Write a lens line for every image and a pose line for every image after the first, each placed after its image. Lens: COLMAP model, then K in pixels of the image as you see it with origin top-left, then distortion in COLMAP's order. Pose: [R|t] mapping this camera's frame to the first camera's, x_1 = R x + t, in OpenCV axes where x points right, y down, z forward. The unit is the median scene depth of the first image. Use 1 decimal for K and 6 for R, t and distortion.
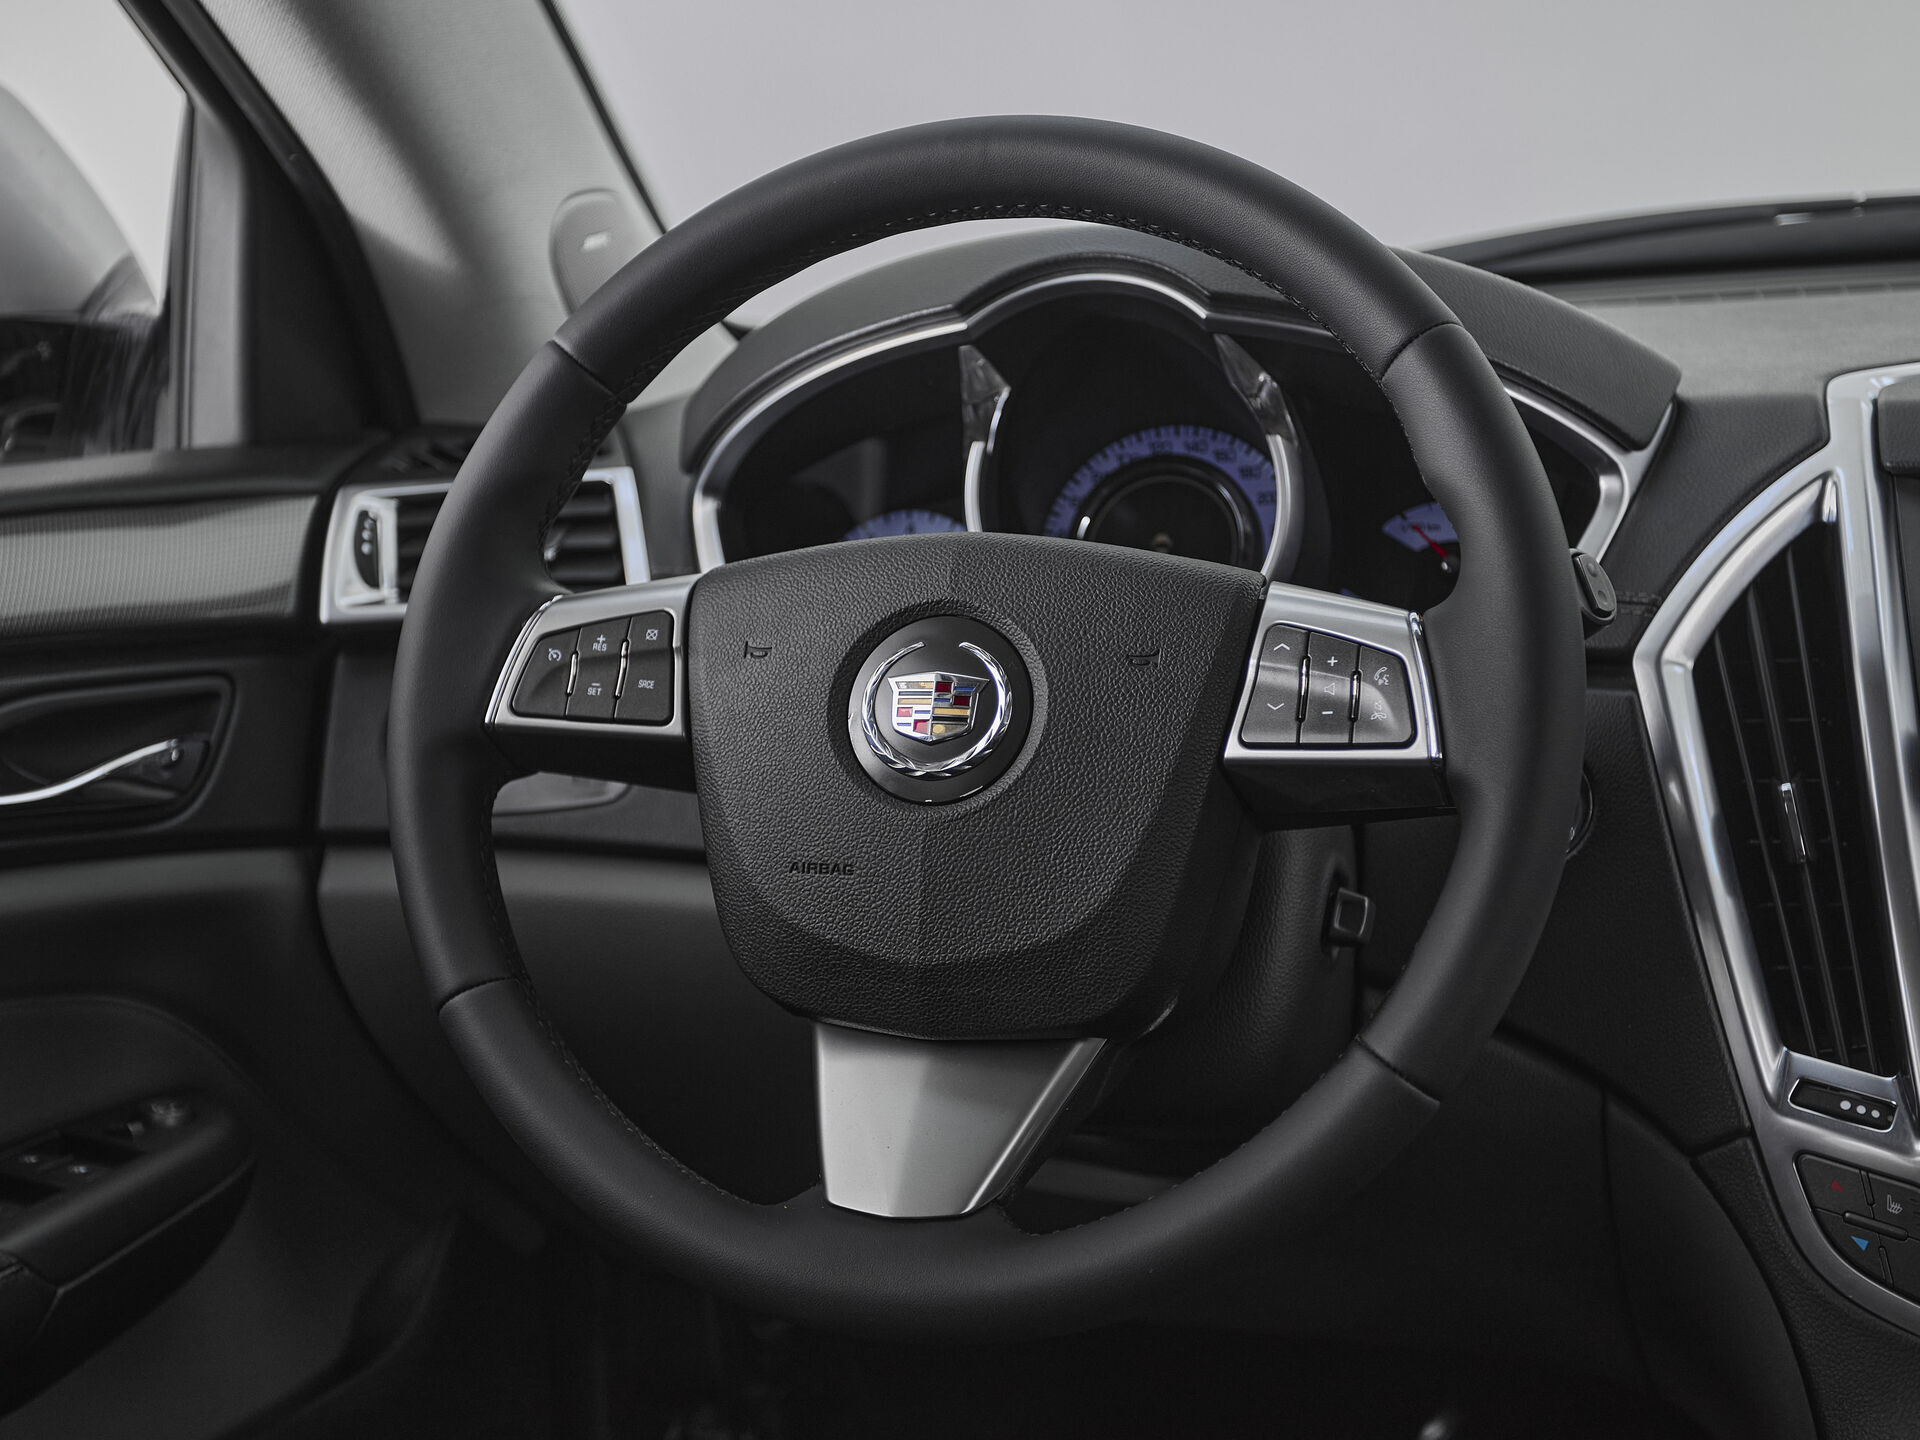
lens RADIAL K [[2657.6, 0, 922.2], [0, 2657.6, 722.6], [0, 0, 1]] dist [0.035239, 0.057183]
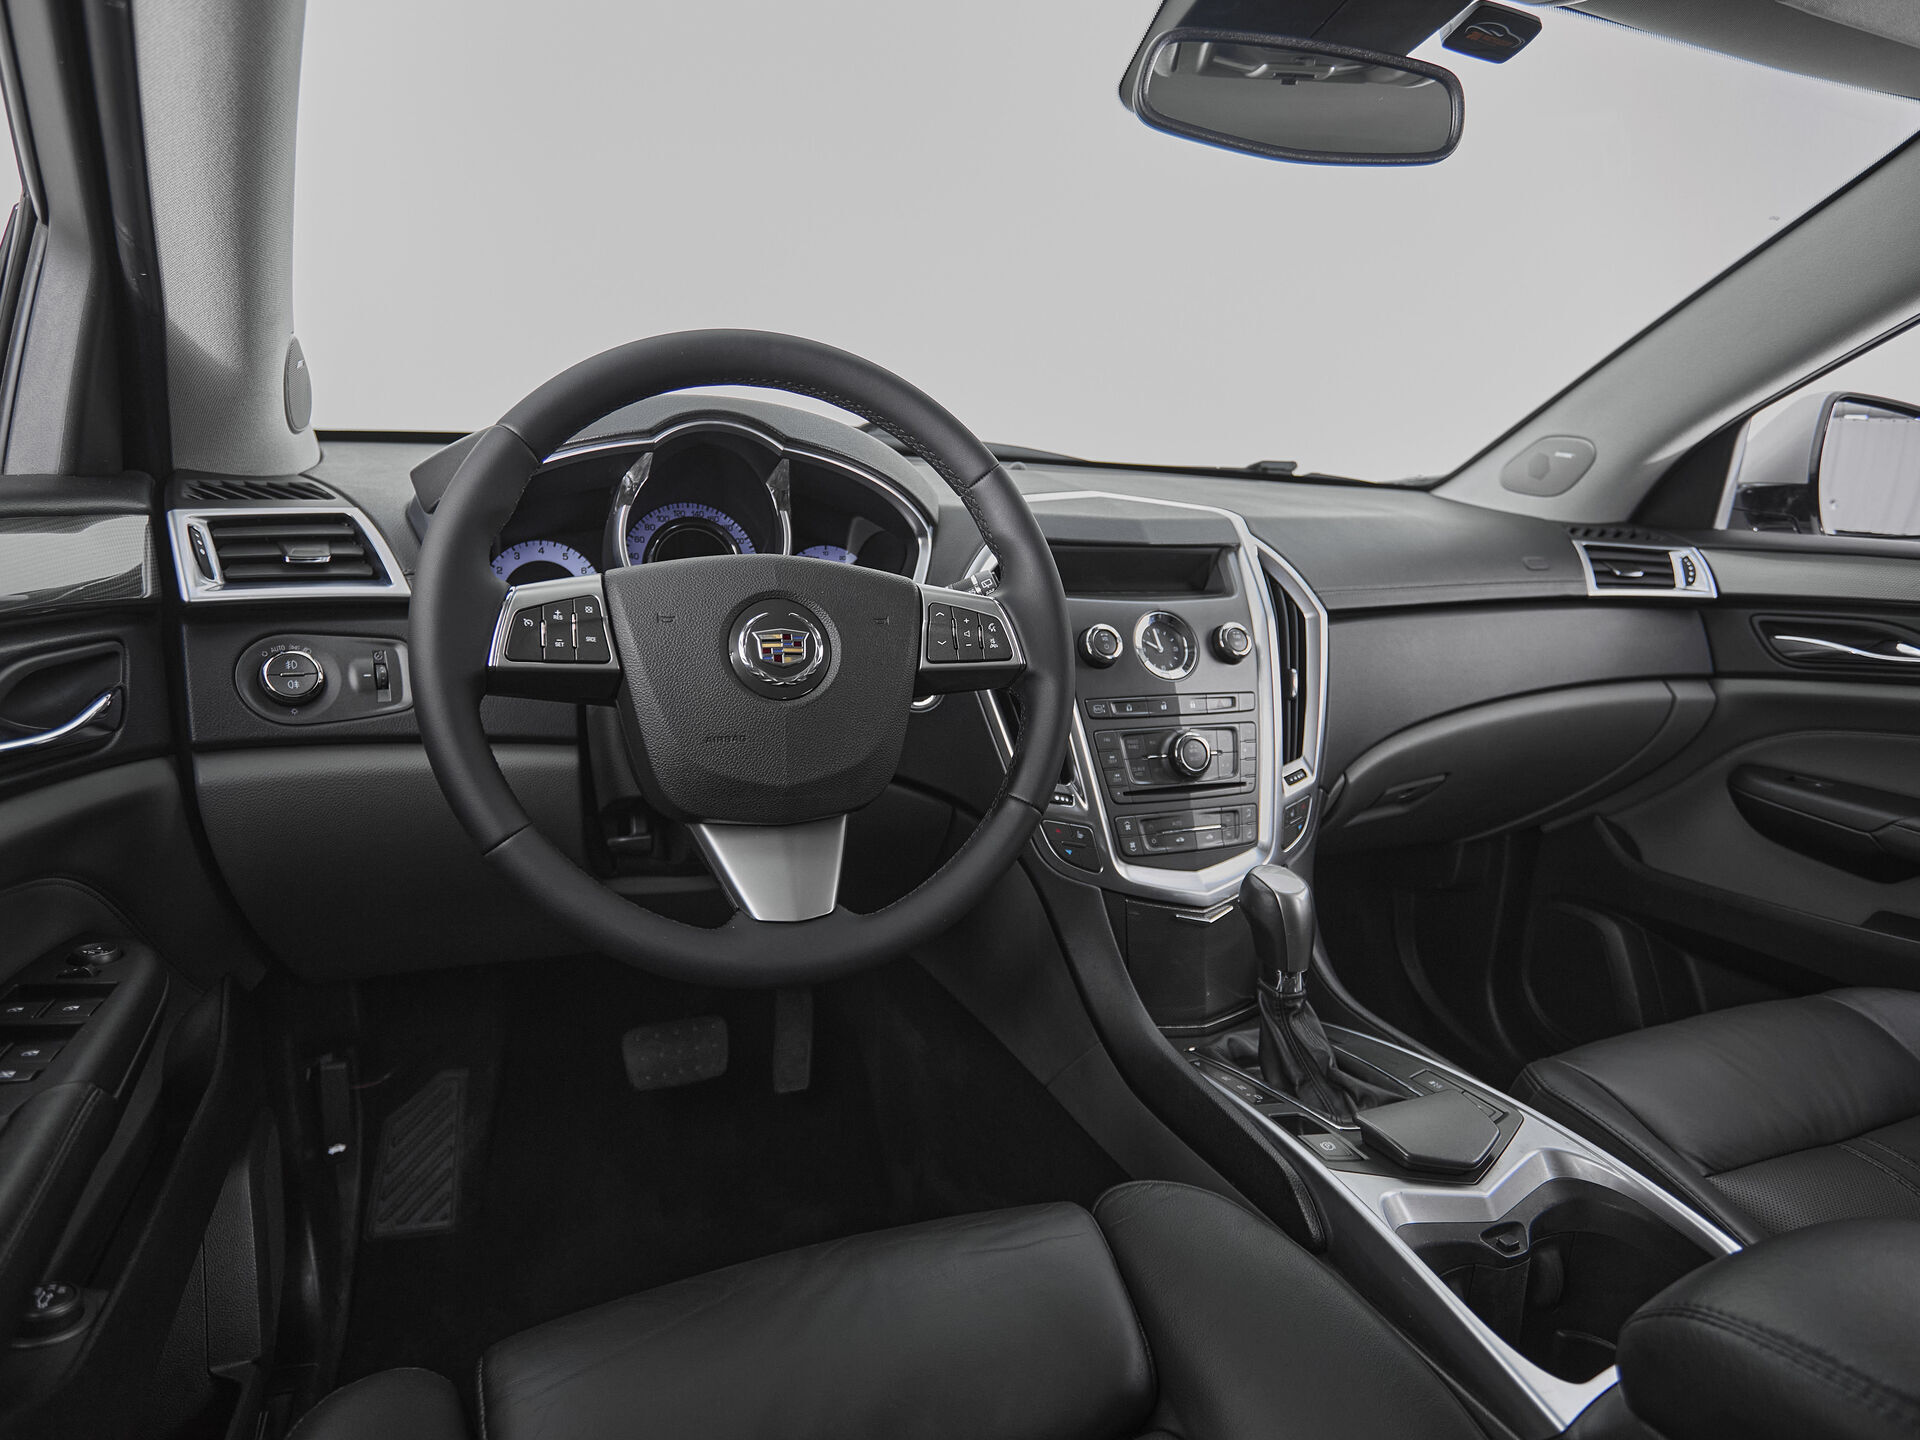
lens RADIAL K [[1079.8, 0, 960.0], [0, 1079.8, 720.0], [0, 0, 1]] dist [-0.003875, 0.000009]
pose [[0.726838, -0.074862, 0.682717, -0.399322], [0.025127, 0.996275, 0.082494, -0.013835], [-0.686349, -0.042805, 0.726012, 0.336622]]
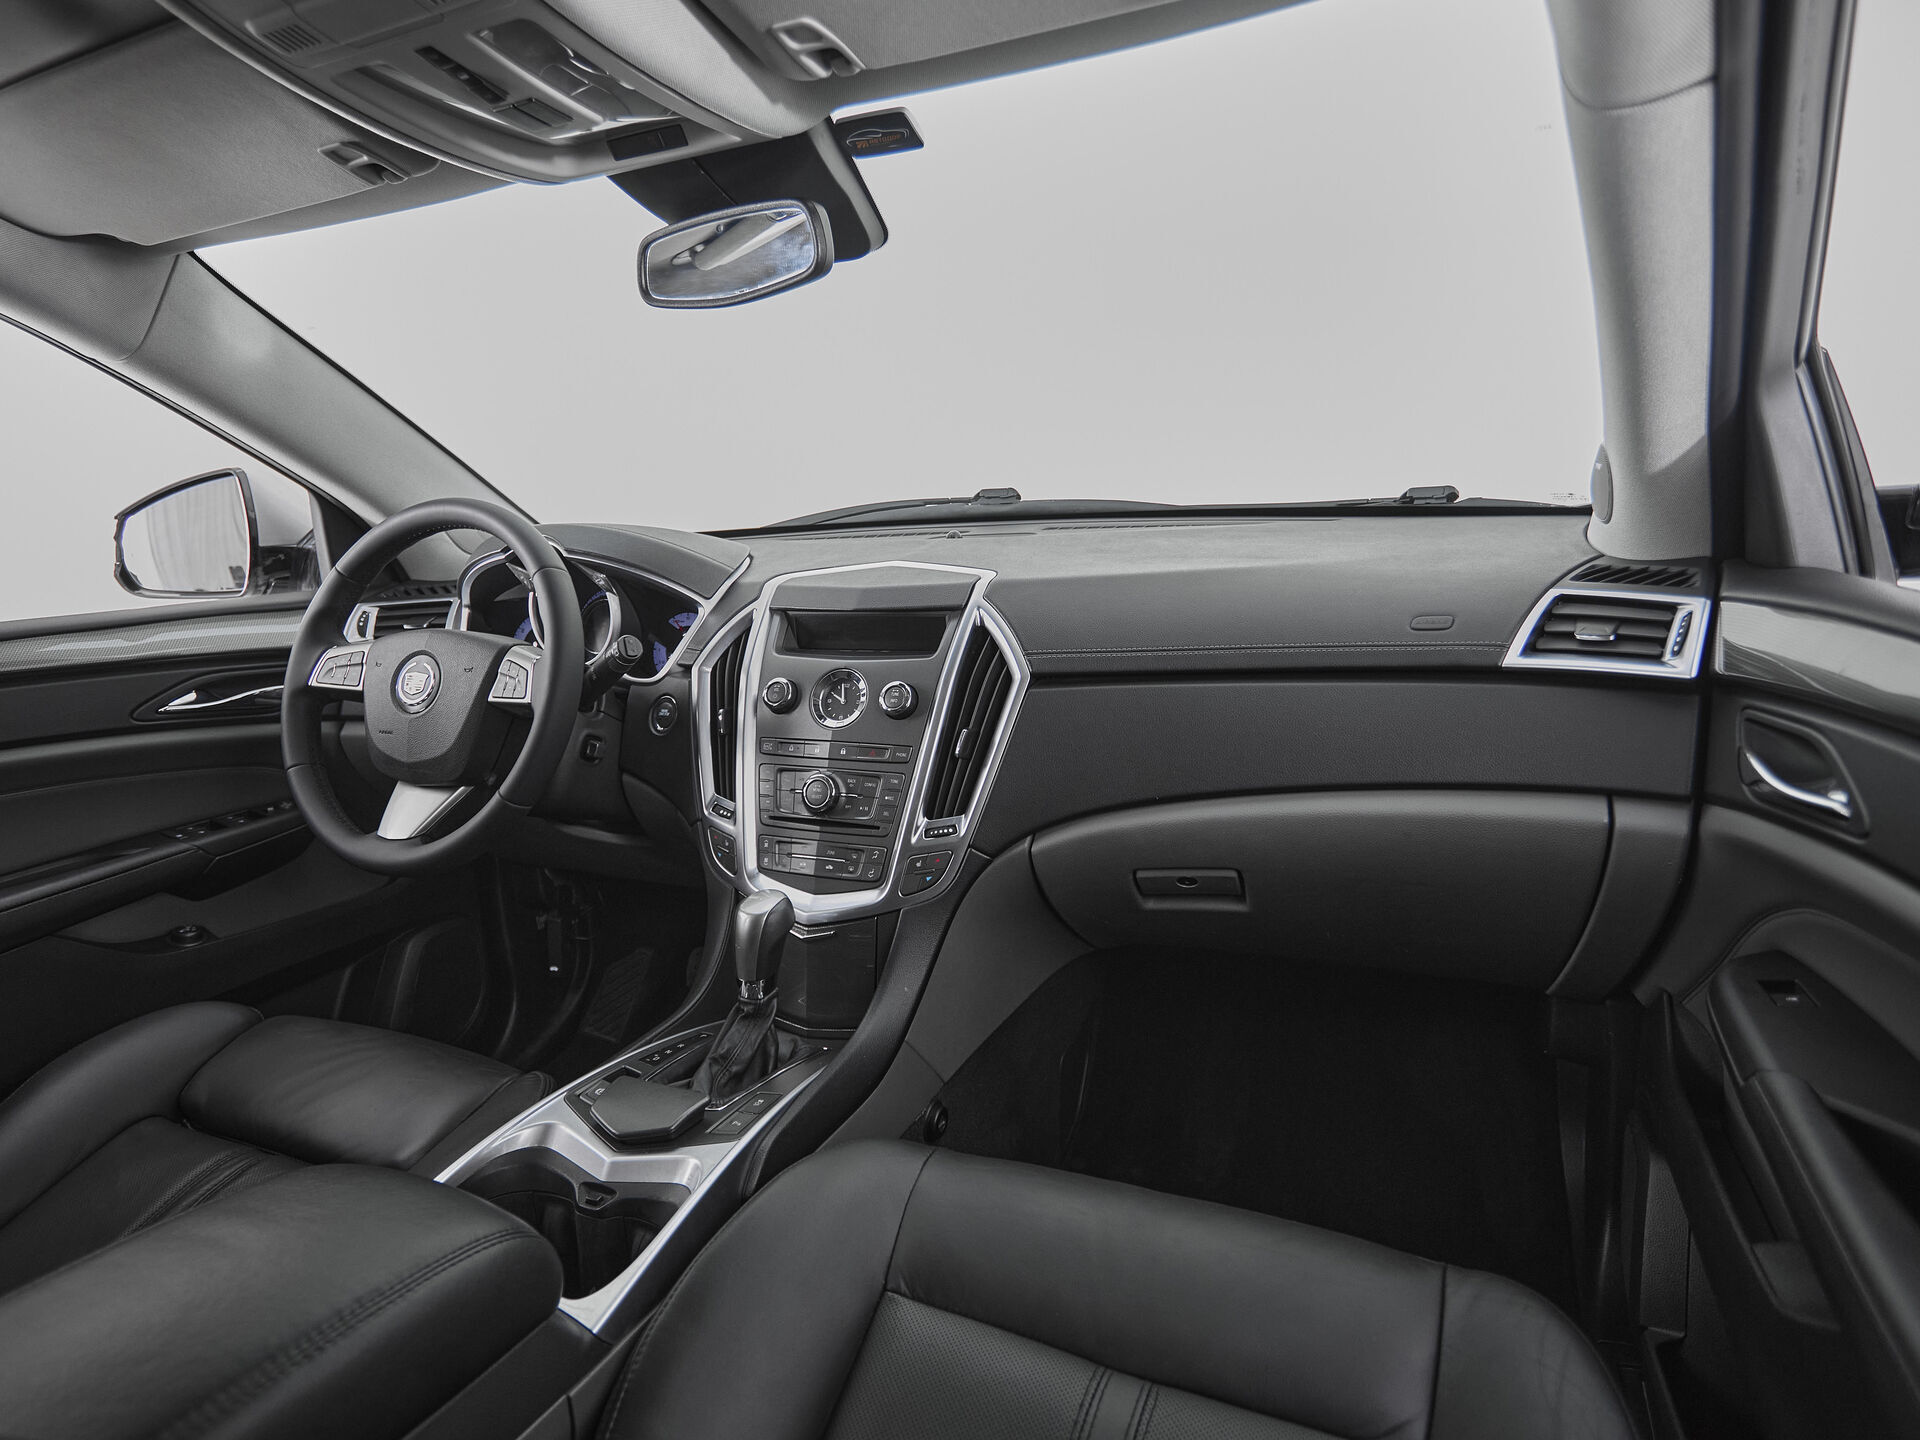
lens RADIAL K [[1080.4, 0, 929.2], [0, 1080.4, 715.1], [0, 0, 1]] dist [-0.000372, 0.000041]
pose [[0.996759, 0.015900, -0.078856, 0.689062], [-0.012088, 0.998746, 0.048578, -0.036249], [0.079529, -0.047467, 0.995702, -0.248866]]
